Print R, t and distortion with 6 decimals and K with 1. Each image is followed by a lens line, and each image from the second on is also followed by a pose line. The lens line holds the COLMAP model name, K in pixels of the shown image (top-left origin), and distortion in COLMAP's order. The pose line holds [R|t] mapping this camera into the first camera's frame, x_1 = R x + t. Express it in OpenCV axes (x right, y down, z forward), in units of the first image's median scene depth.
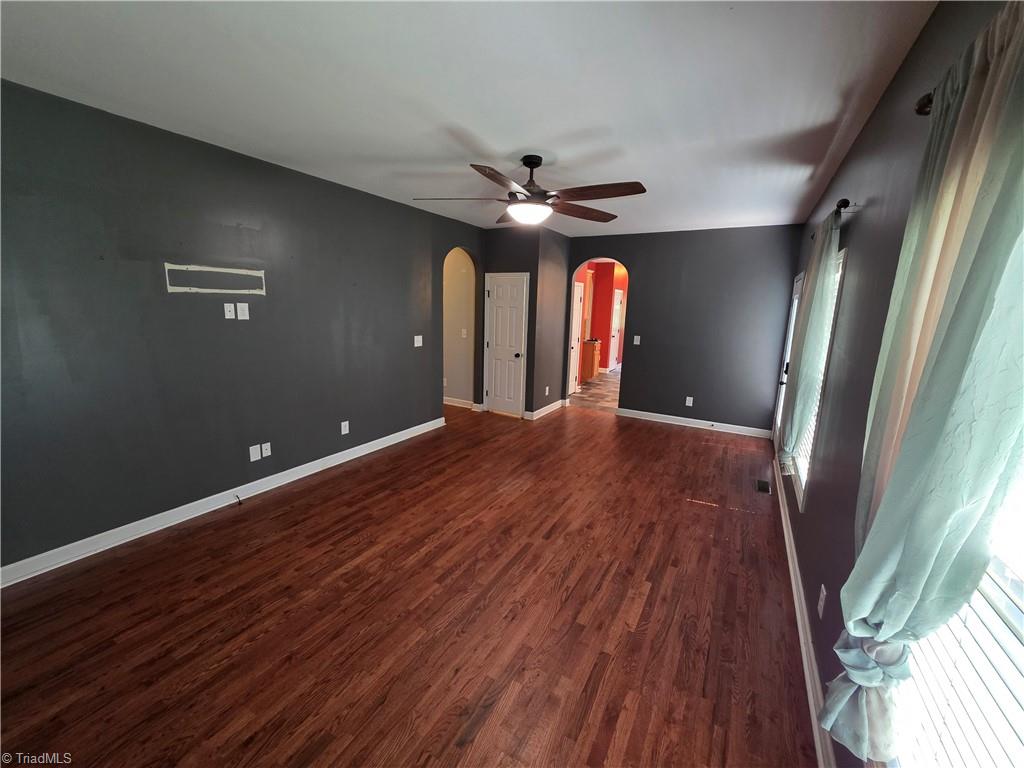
lens RADIAL K [[410.3, 0, 511.2], [0, 410.3, 386.2], [0, 0, 1]] dist [-0.000590, 0.000206]
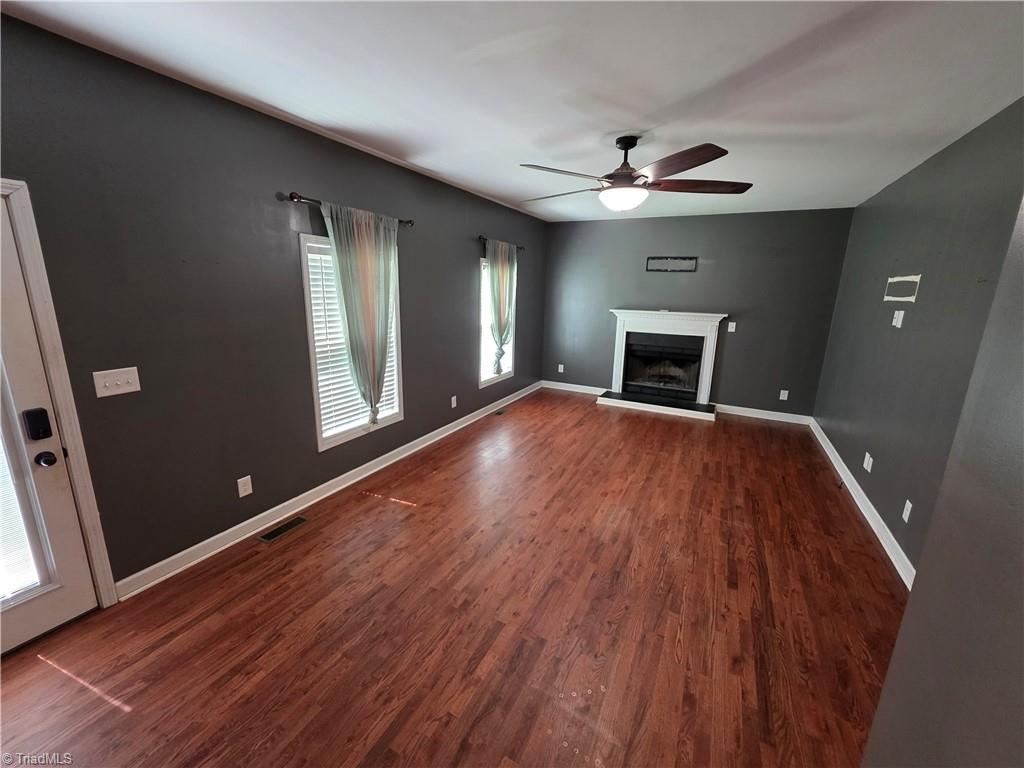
lens RADIAL K [[410.3, 0, 512.6], [0, 410.3, 382.2], [0, 0, 1]] dist [-0.000590, 0.000206]
pose [[-0.997366, -0.041291, -0.059640, 0.299423], [-0.062234, 0.909467, 0.411092, -0.366502], [0.037266, 0.413721, -0.909641, 1.801449]]
